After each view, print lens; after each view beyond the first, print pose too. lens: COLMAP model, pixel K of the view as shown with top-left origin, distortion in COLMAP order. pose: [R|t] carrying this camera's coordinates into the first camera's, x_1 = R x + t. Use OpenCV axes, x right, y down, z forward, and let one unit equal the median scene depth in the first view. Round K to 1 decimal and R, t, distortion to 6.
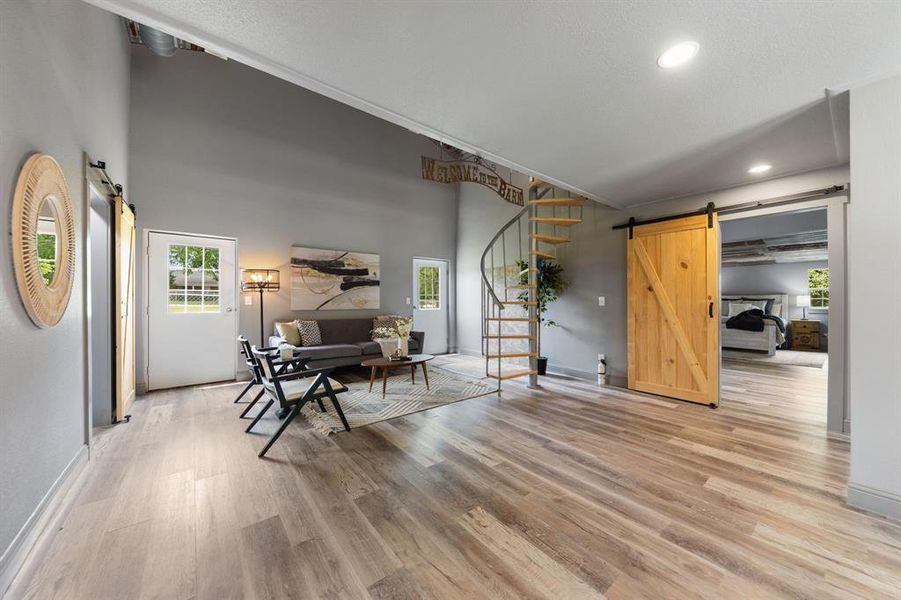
lens RADIAL K [[323.7, 0, 452.2], [0, 323.7, 299.2], [0, 0, 1]] dist [0.002751, -0.000020]
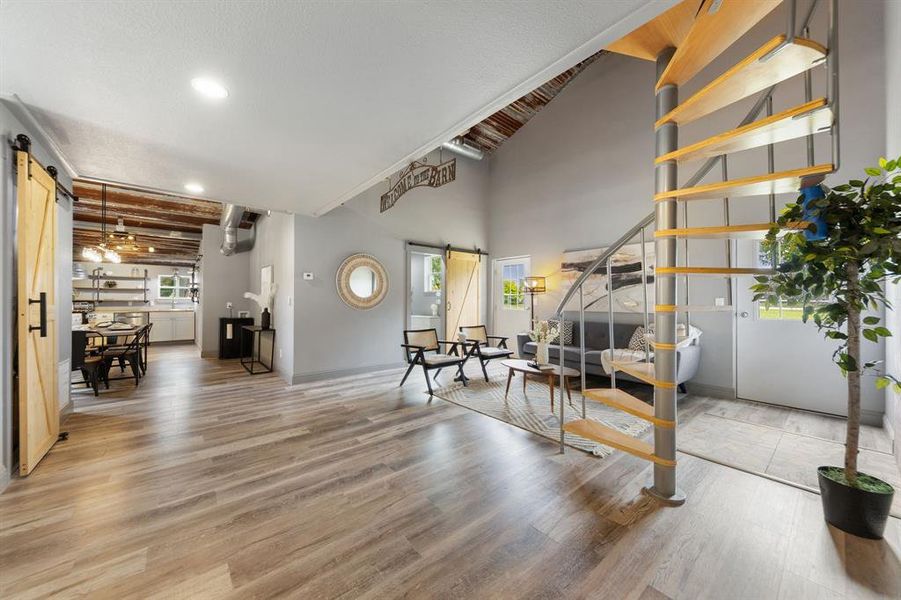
lens RADIAL K [[323.7, 0, 452.1], [0, 323.7, 299.7], [0, 0, 1]] dist [0.002751, -0.000020]
pose [[0.021822, -0.002953, -0.999758, 1.229273], [0.000013, 0.999996, -0.002953, -0.000007], [0.999762, 0.000052, 0.021822, 1.214684]]
